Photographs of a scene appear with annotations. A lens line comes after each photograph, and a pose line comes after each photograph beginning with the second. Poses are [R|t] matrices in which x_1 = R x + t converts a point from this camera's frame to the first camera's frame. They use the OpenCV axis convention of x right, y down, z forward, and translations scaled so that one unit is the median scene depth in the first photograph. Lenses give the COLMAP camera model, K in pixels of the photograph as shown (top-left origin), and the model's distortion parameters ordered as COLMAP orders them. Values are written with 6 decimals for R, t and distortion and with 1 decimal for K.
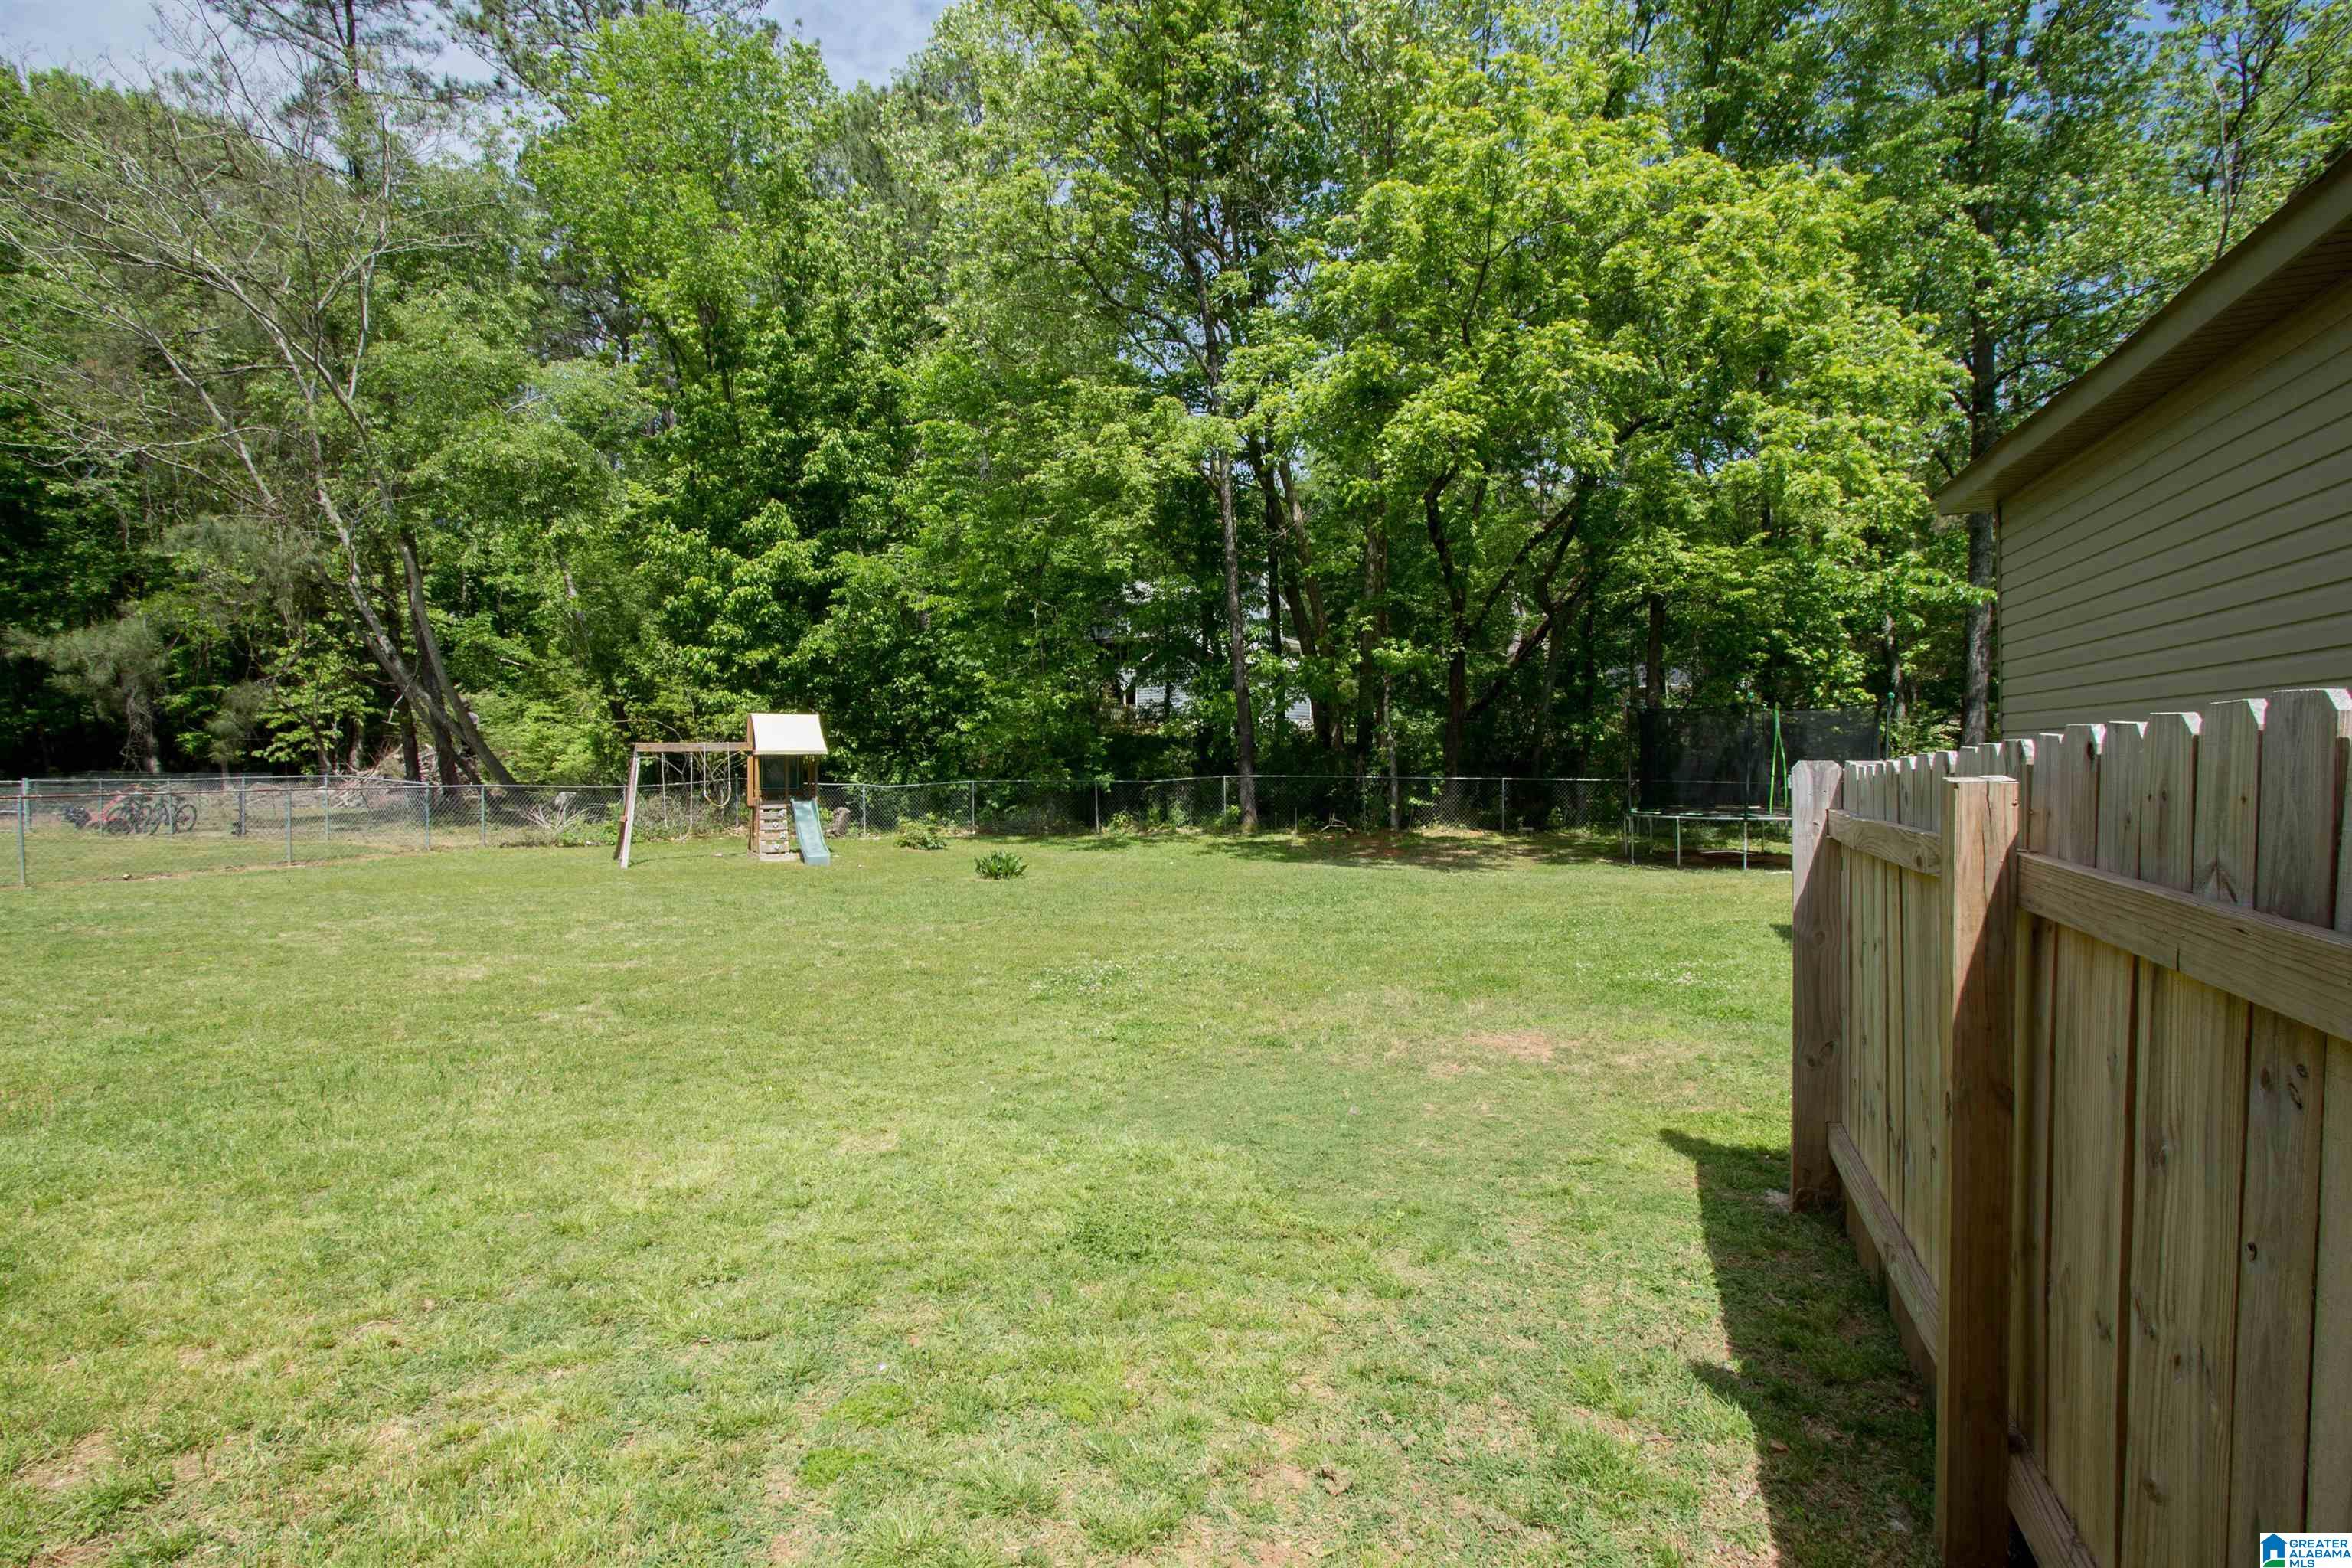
lens RADIAL K [[1102.4, 0, 1171.3], [0, 1102.4, 781.1], [0, 0, 1]] dist [-0.017344, 0.002638]
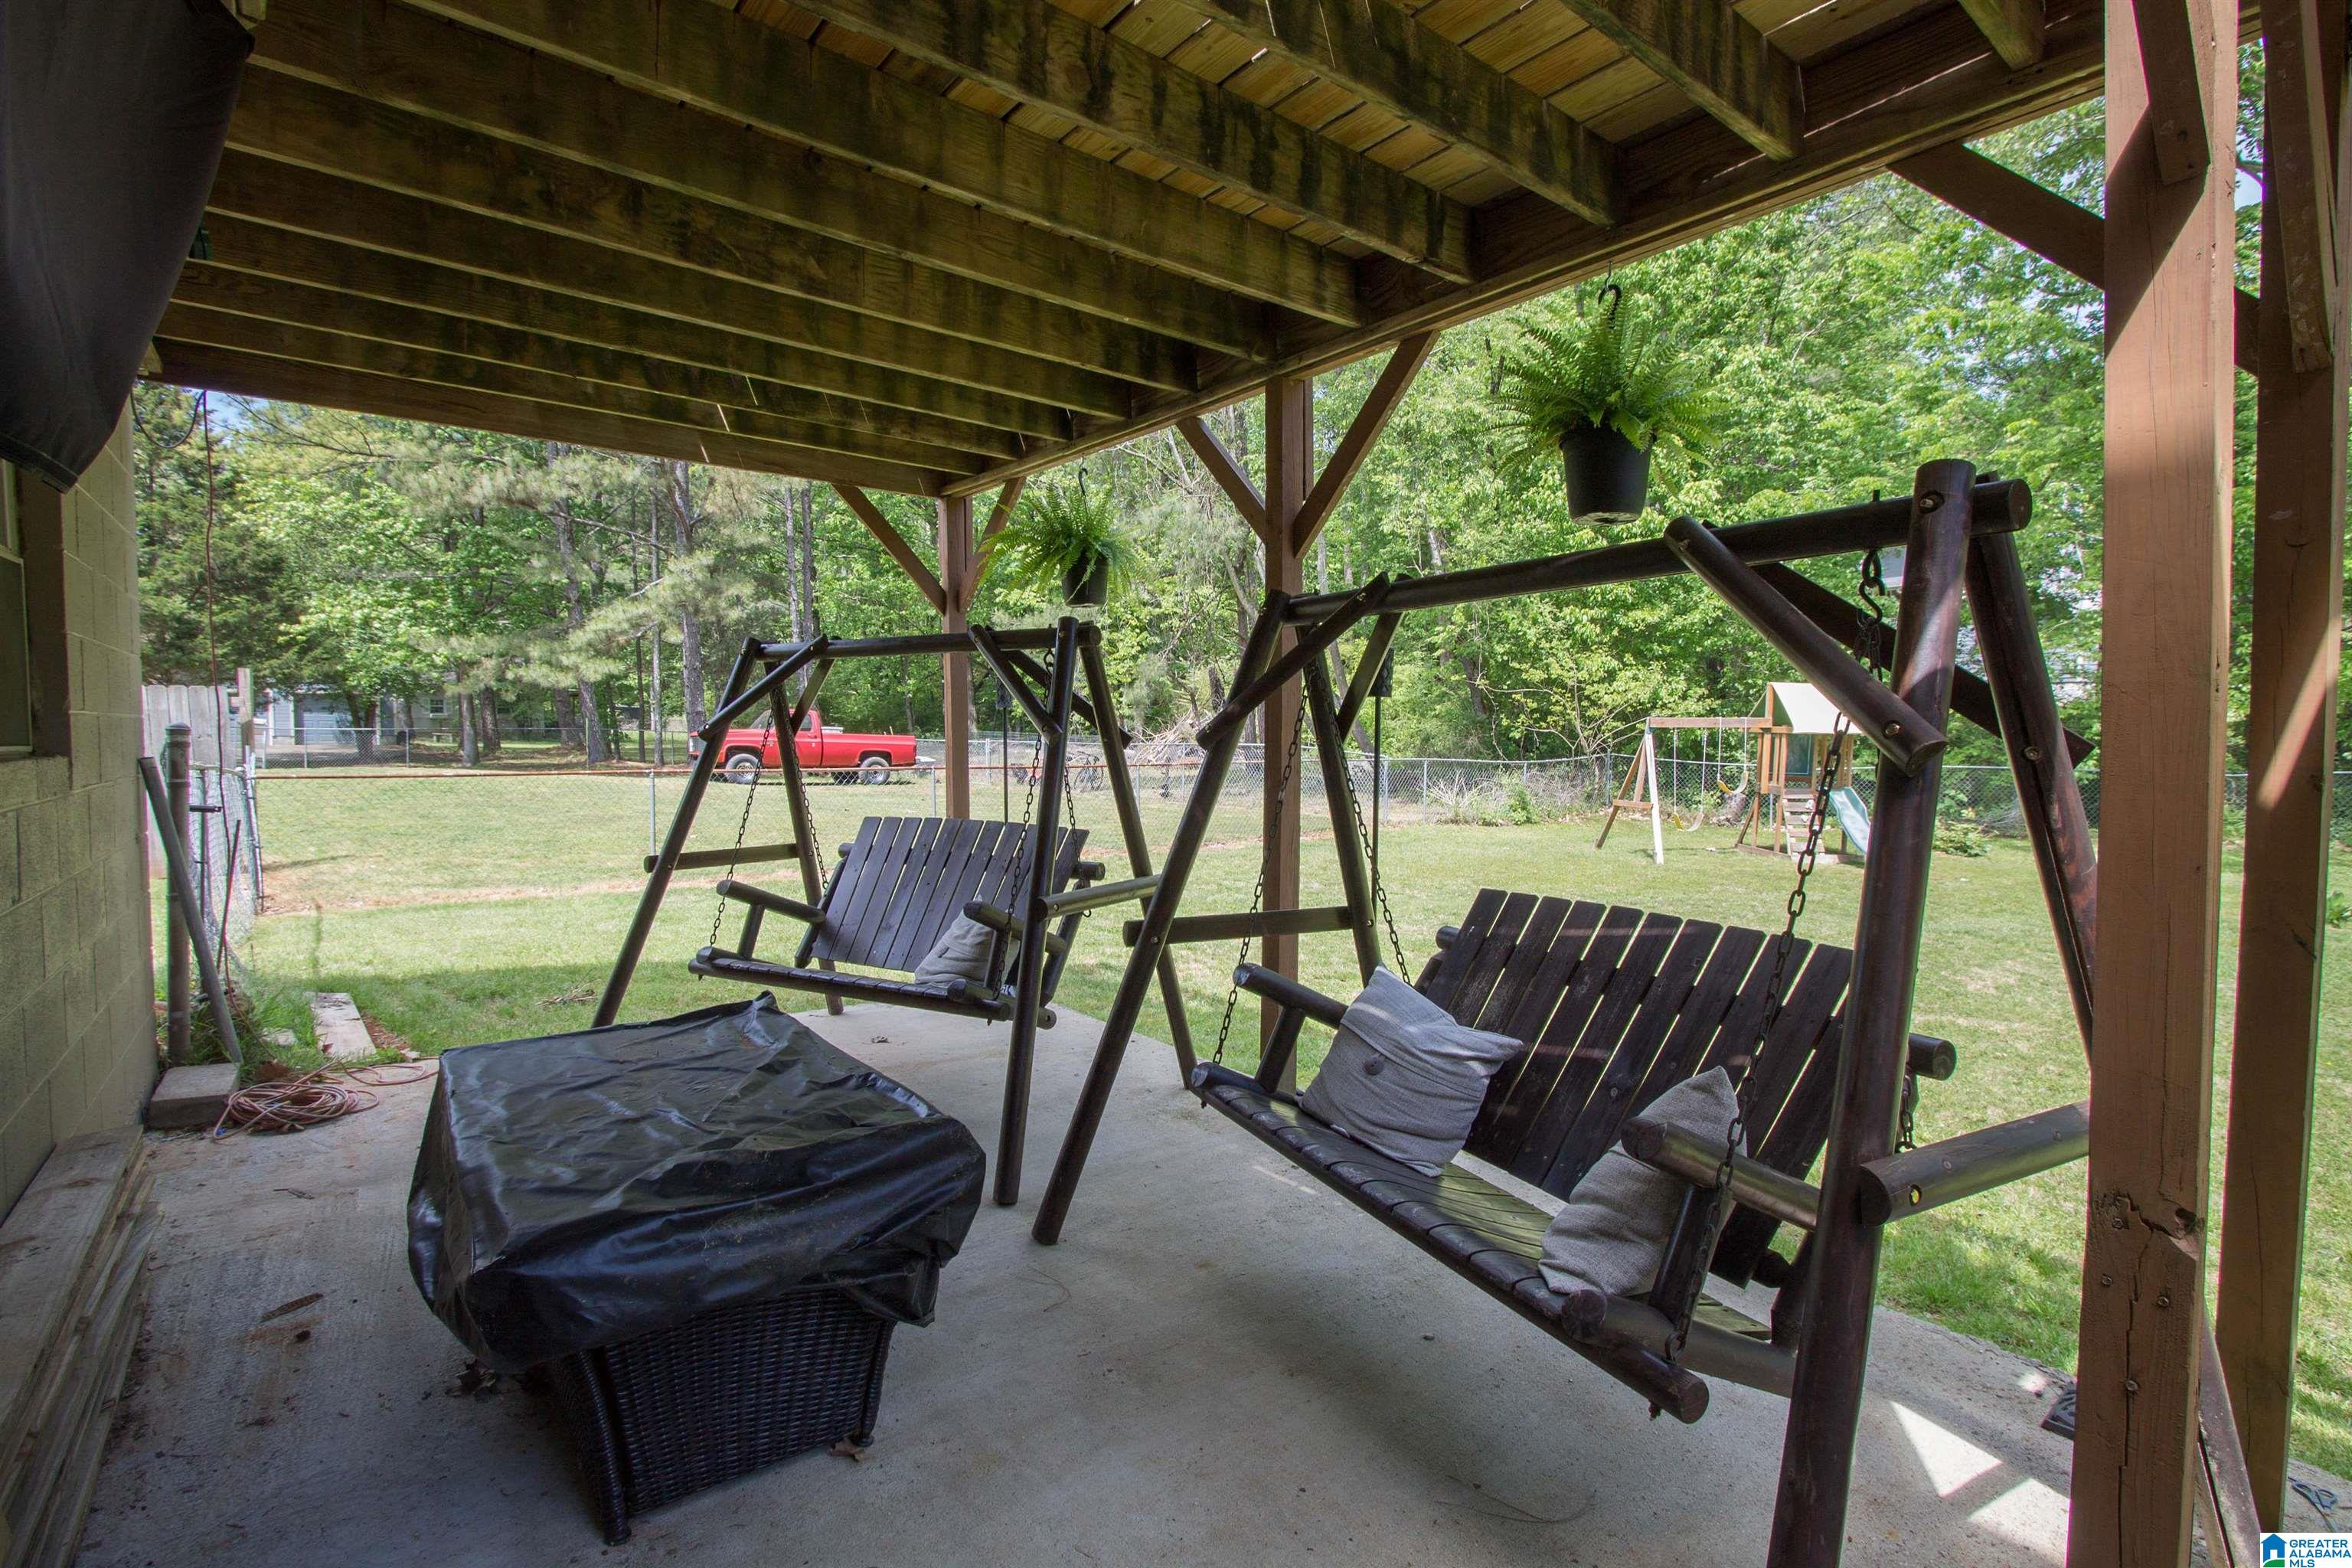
lens RADIAL K [[1102.4, 0, 1184.9], [0, 1102.4, 776.2], [0, 0, 1]] dist [-0.017344, 0.002638]
pose [[0.880655, 0.033243, -0.472591, -0.282158], [-0.020306, 0.999267, 0.032451, -0.006253], [0.473323, -0.018981, 0.880684, 0.041125]]
